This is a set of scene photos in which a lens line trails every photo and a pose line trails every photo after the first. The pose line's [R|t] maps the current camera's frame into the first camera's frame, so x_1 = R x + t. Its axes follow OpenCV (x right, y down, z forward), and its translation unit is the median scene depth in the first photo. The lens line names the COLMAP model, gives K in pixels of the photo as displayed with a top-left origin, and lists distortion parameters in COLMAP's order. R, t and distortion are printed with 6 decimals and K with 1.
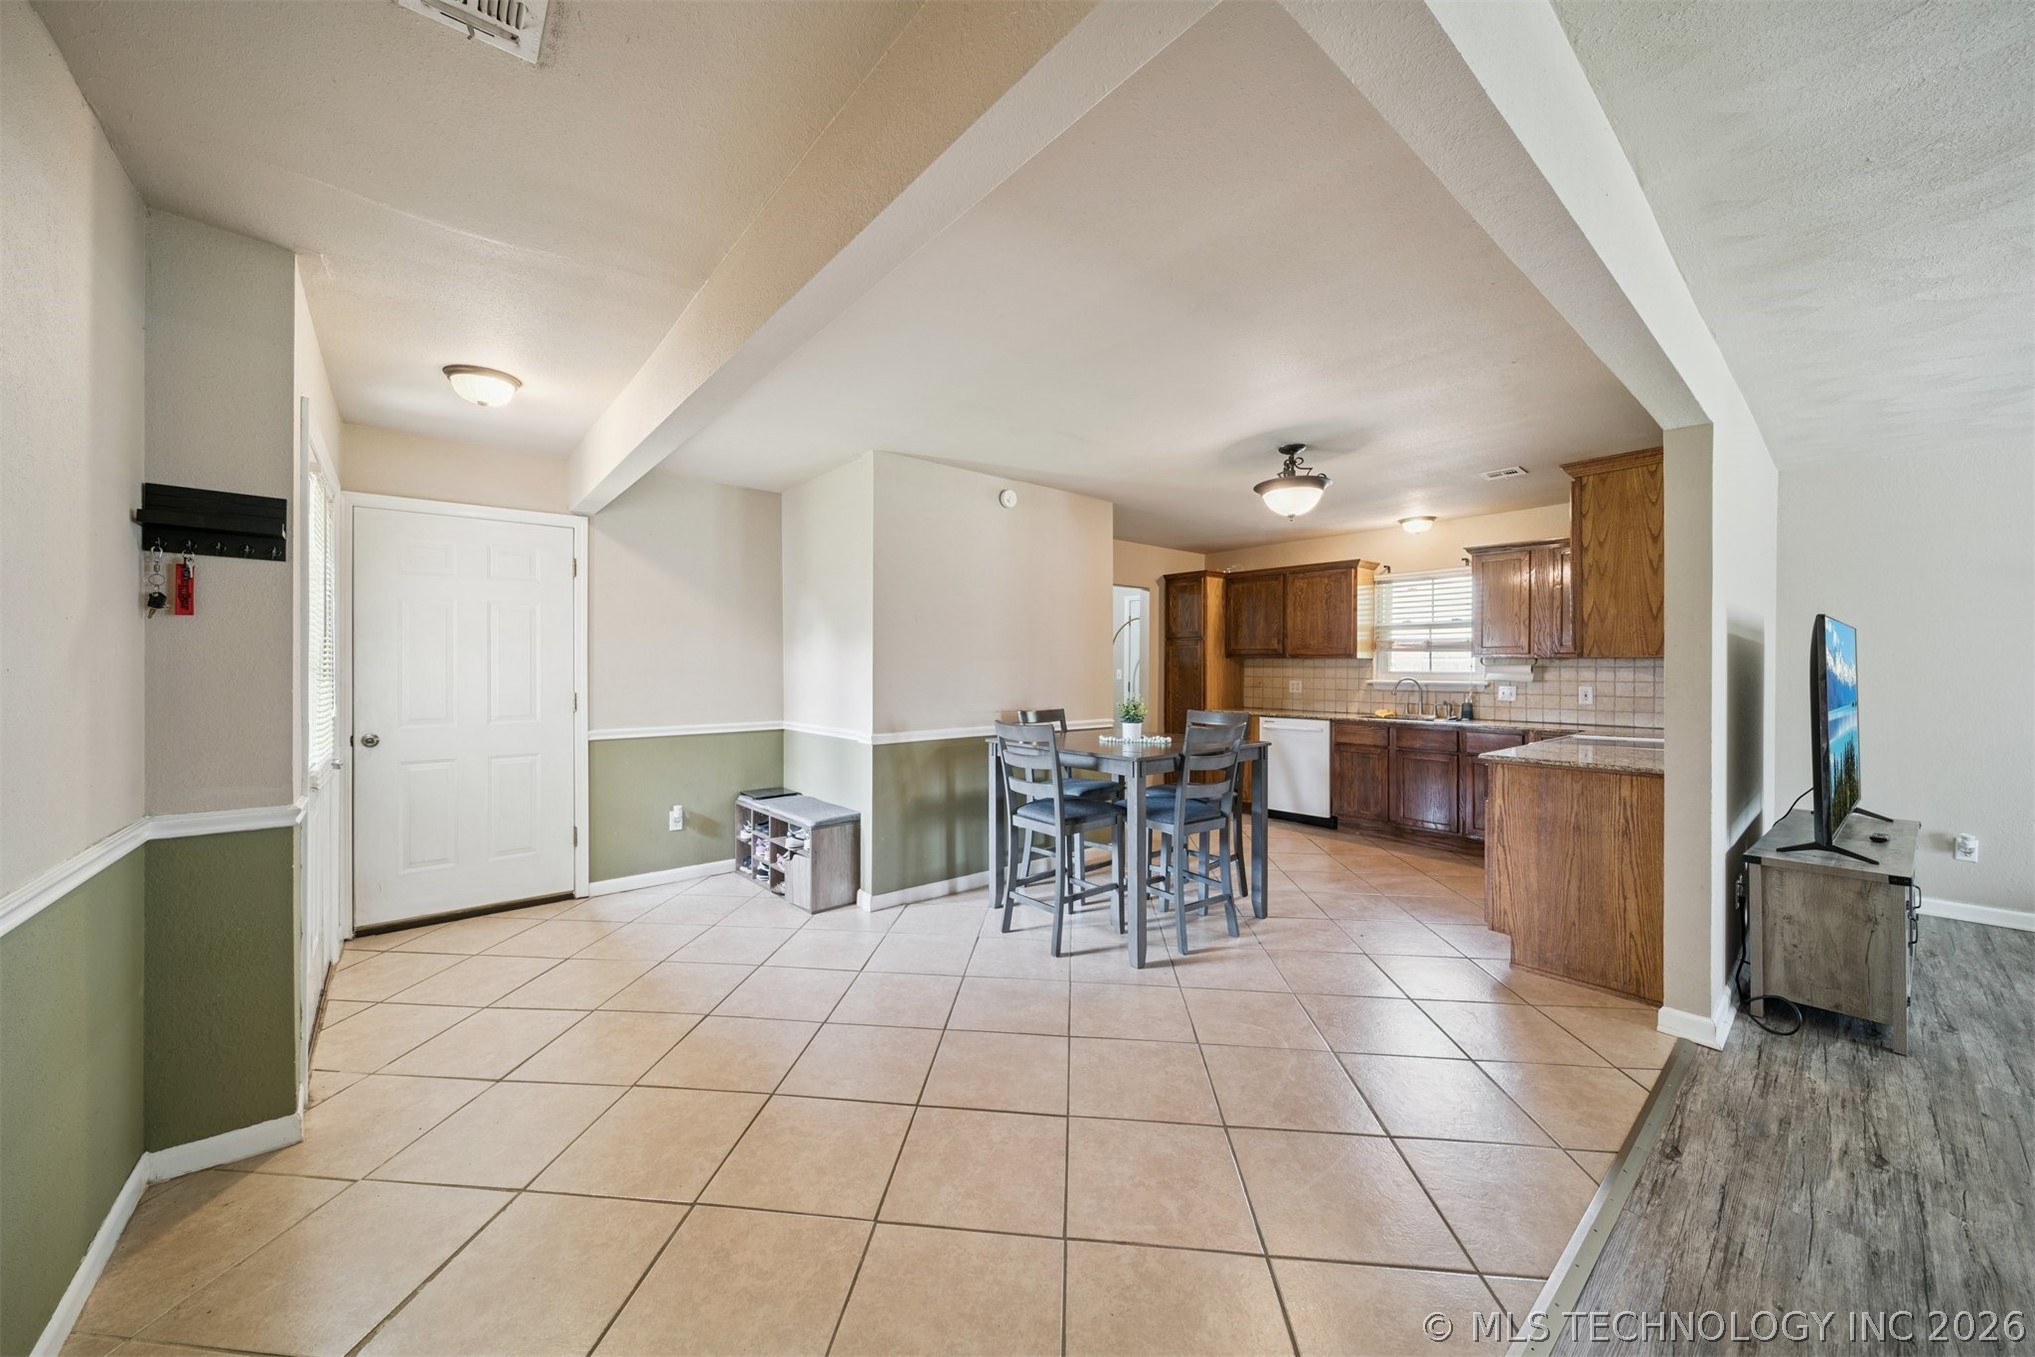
lens RADIAL K [[714.6, 0, 1007.7], [0, 714.6, 670.8], [0, 0, 1]] dist [0.002511, -0.001086]
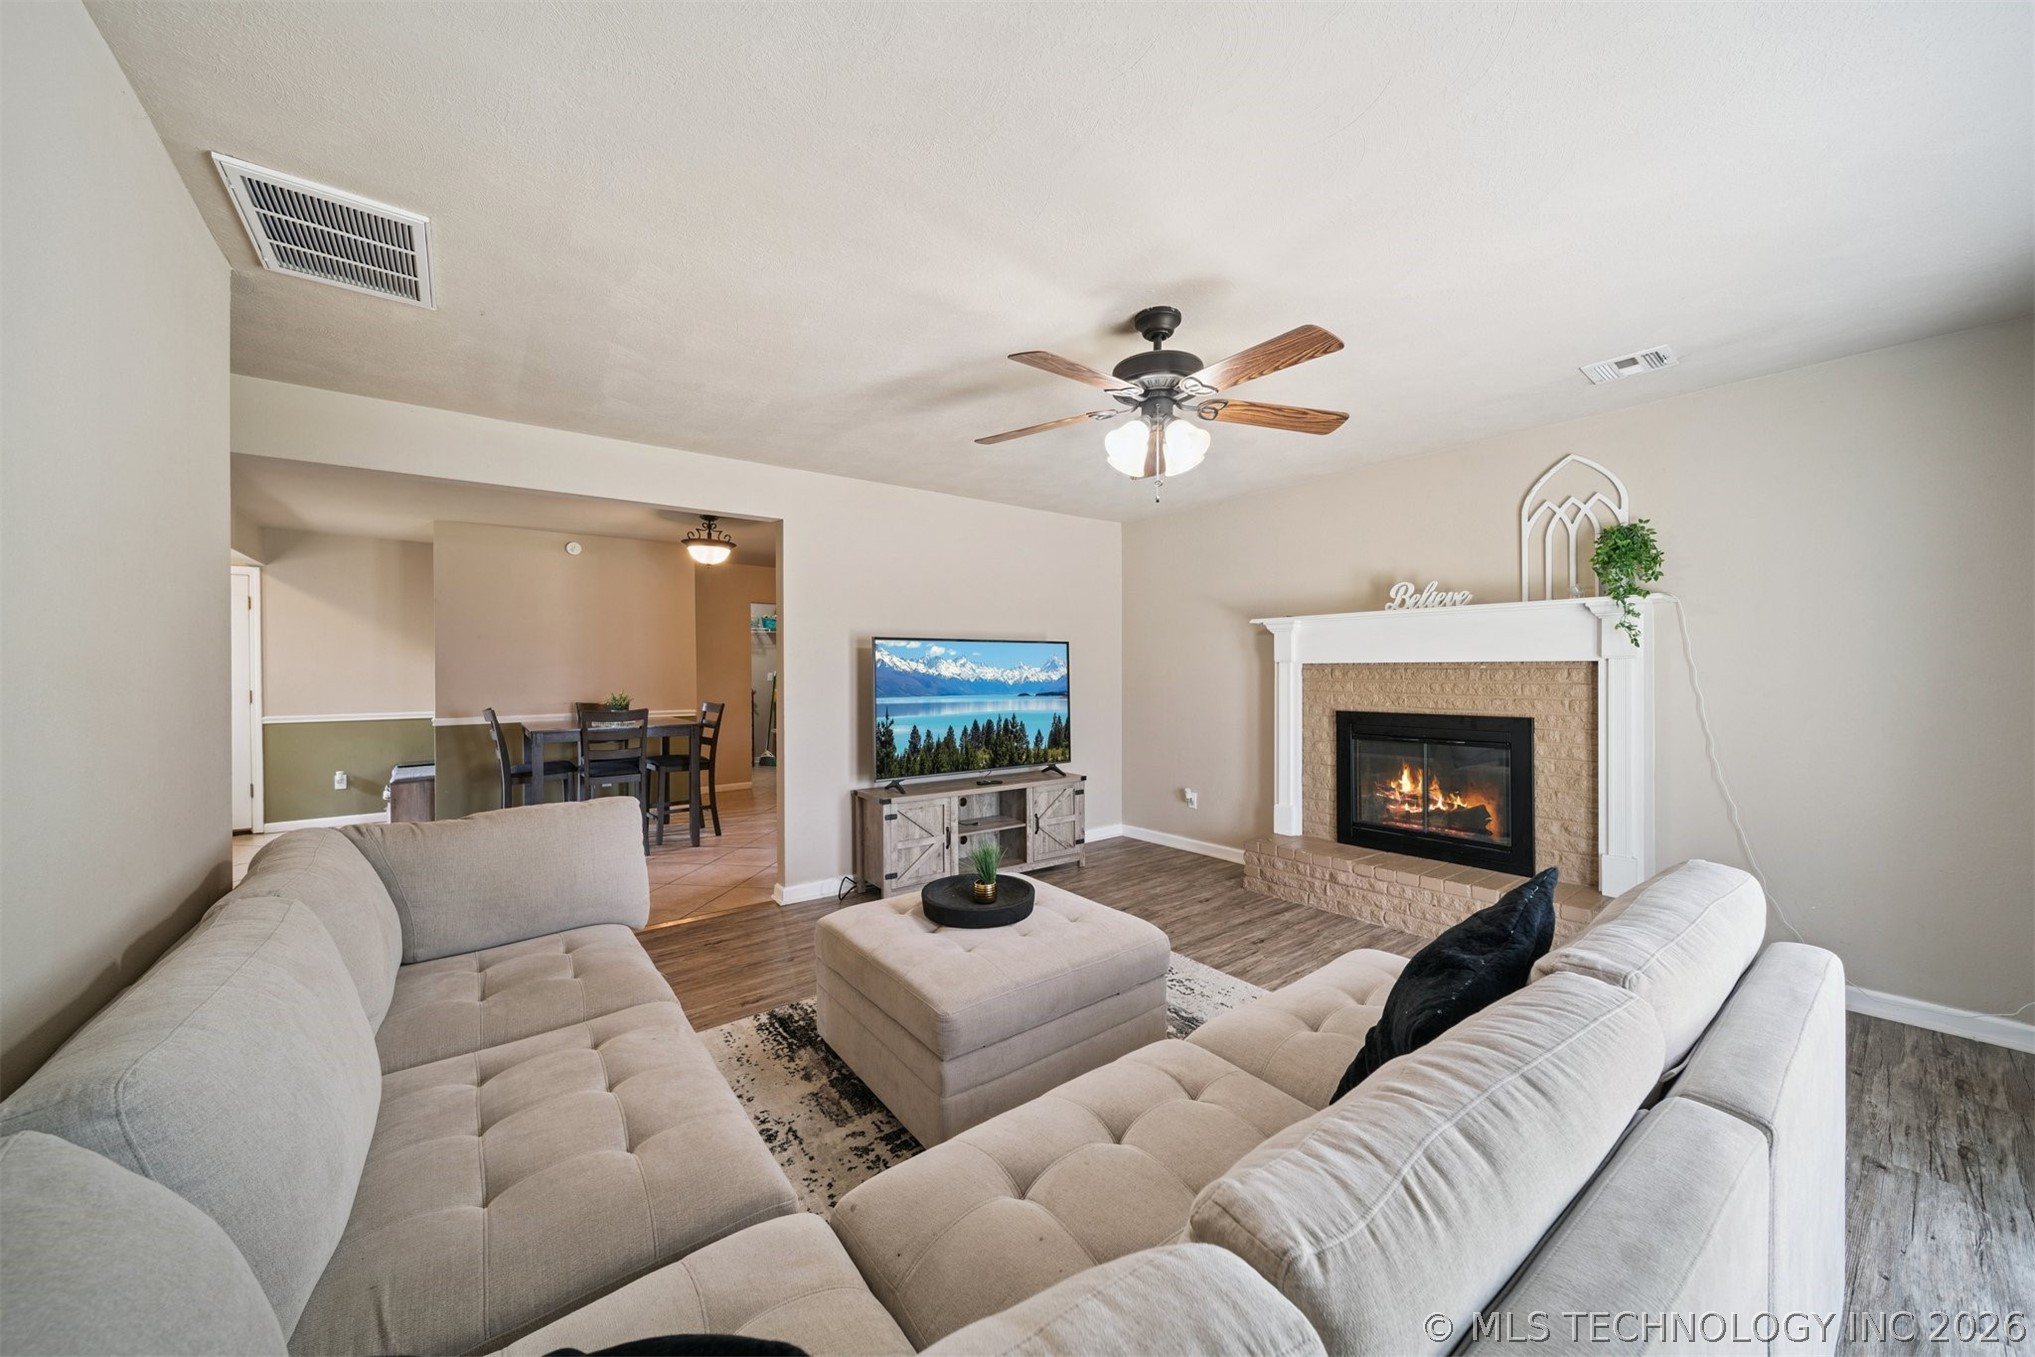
lens RADIAL K [[714.6, 0, 997.1], [0, 714.6, 659.7], [0, 0, 1]] dist [0.002511, -0.001086]
pose [[0.998570, -0.007002, -0.053003, 0.738662], [0.005910, 0.999767, -0.020746, 0.003485], [0.053136, 0.020403, 0.998379, -0.284214]]
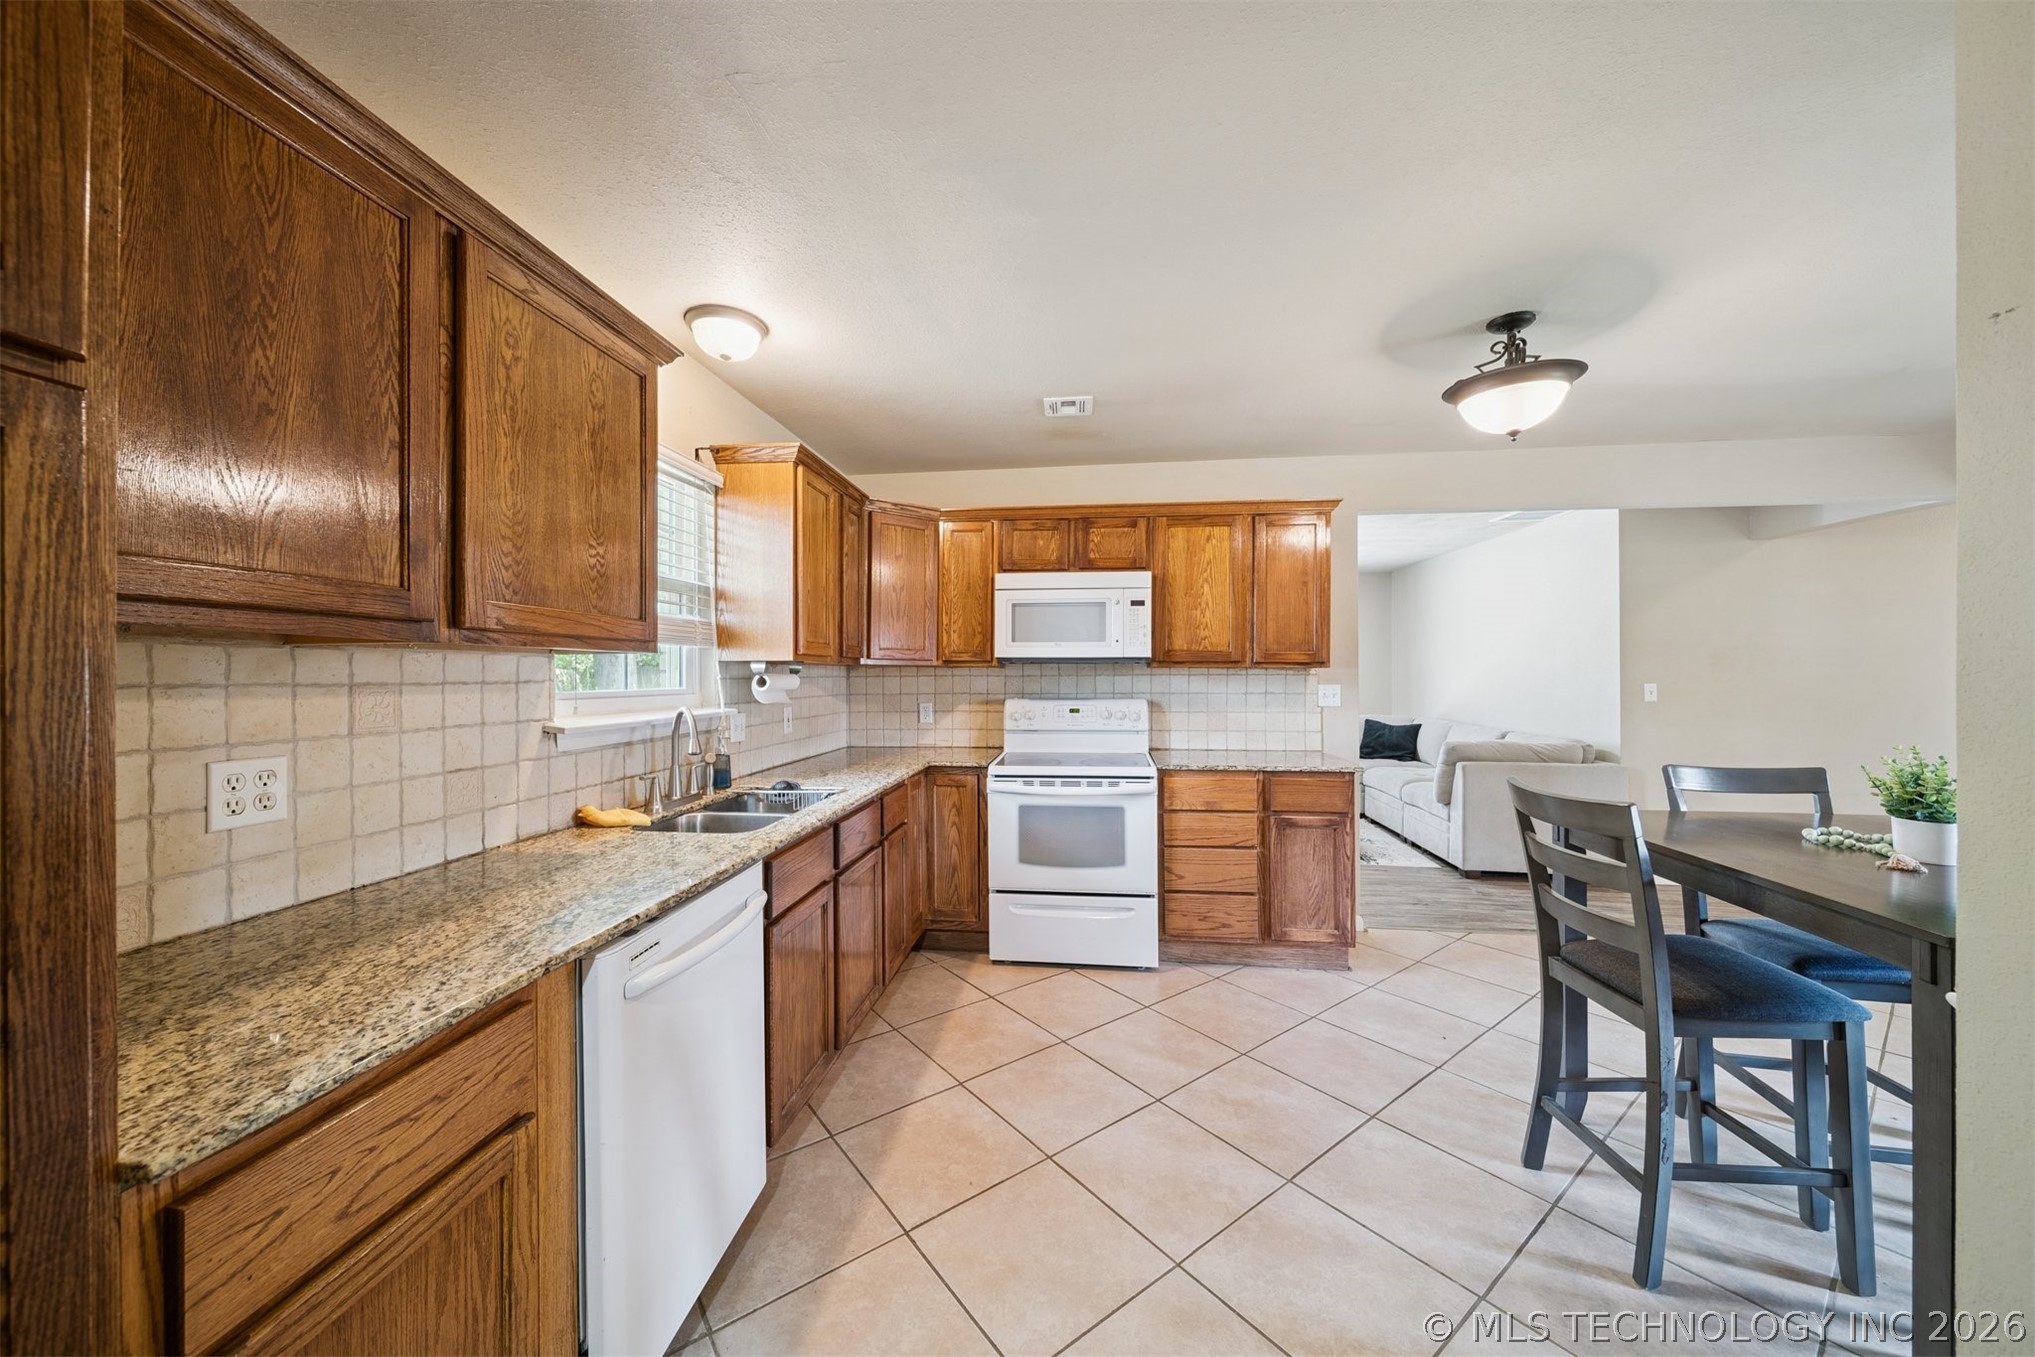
lens RADIAL K [[714.6, 0, 1003.1], [0, 714.6, 668.3], [0, 0, 1]] dist [0.002511, -0.001086]
pose [[-0.672722, 0.004330, 0.739883, 0.167644], [0.005800, 0.999983, -0.000579, -0.011360], [-0.739873, 0.003902, -0.672736, 1.228488]]
